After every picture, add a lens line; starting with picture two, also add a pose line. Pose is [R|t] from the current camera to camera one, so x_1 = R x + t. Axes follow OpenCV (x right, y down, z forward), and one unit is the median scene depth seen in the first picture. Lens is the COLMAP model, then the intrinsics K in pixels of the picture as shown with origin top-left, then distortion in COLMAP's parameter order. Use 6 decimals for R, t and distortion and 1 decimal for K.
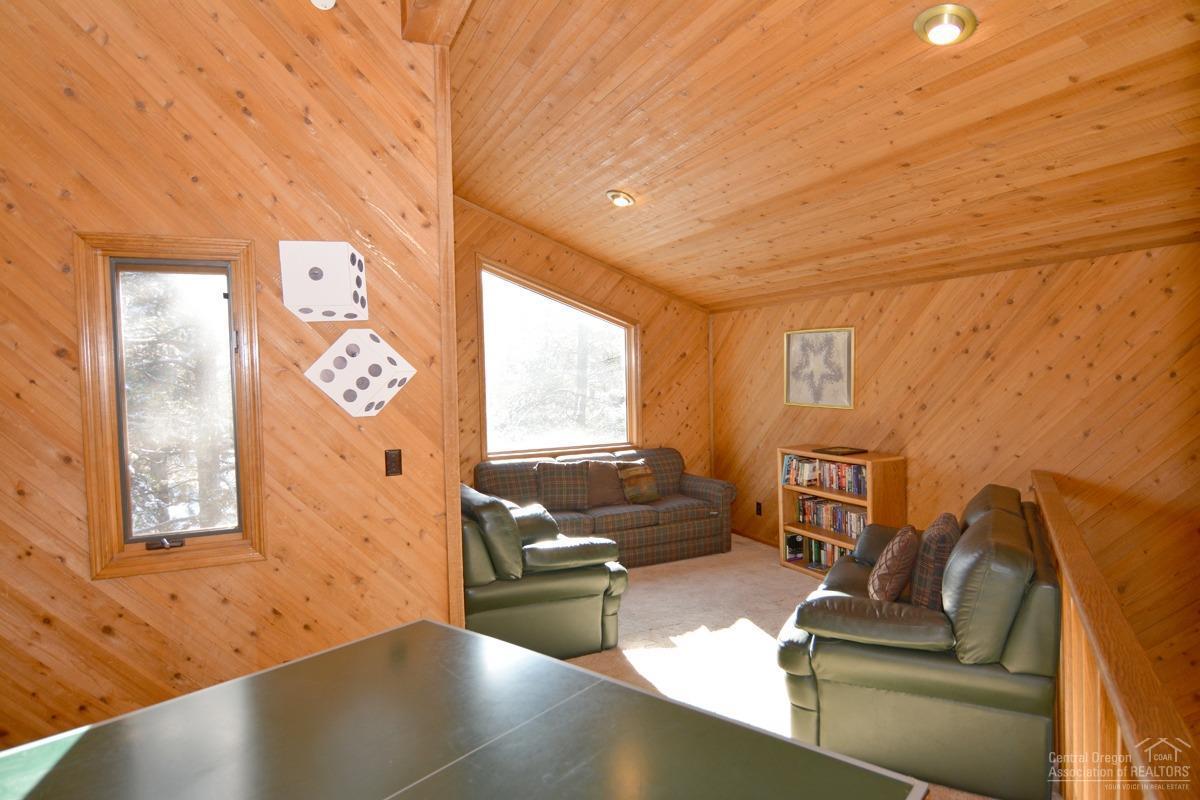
lens RADIAL K [[683.9, 0, 600.0], [0, 683.9, 400.0], [0, 0, 1]] dist [0.001429, -0.017068]
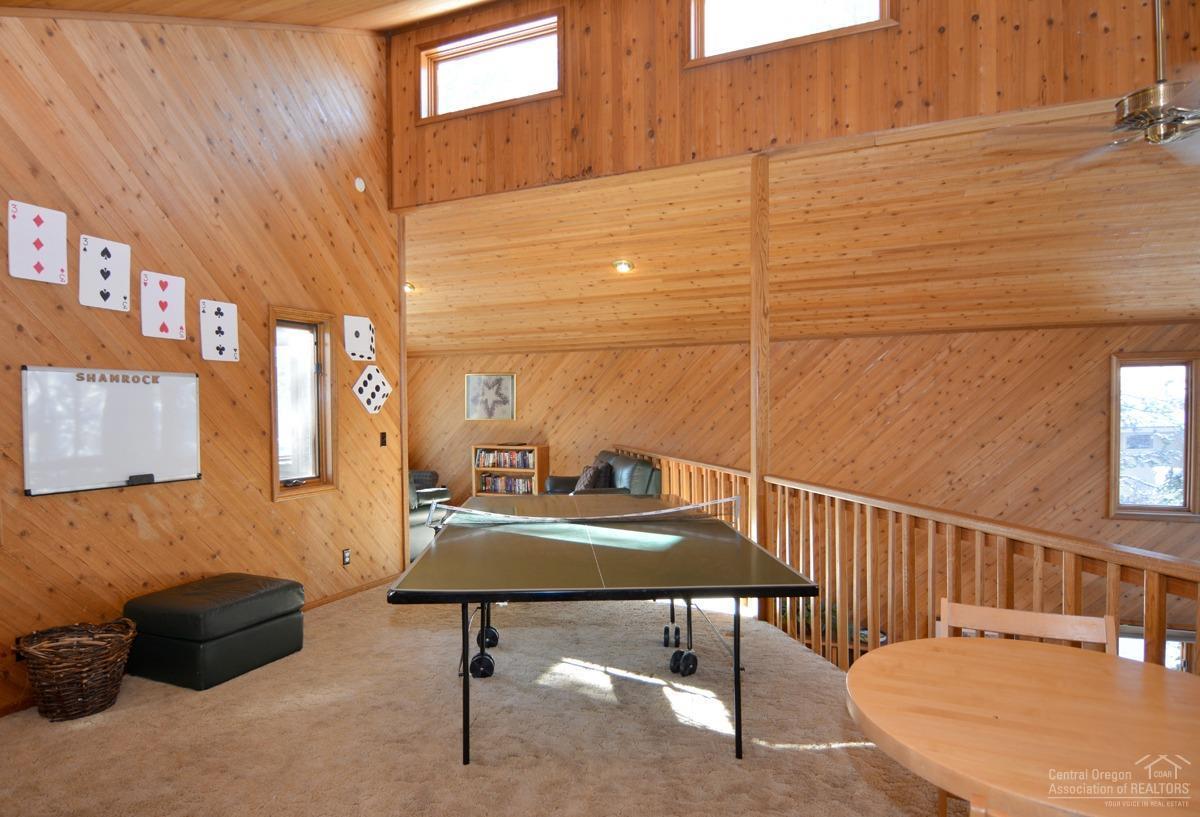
lens RADIAL K [[714.3, 0, 572.3], [0, 714.3, 411.6], [0, 0, 1]] dist [-0.019461, -0.000966]
pose [[0.754628, 0.008755, 0.656094, -0.930385], [0.018931, 0.999204, -0.035108, 0.074593], [-0.655879, 0.038914, 0.753862, -0.605606]]
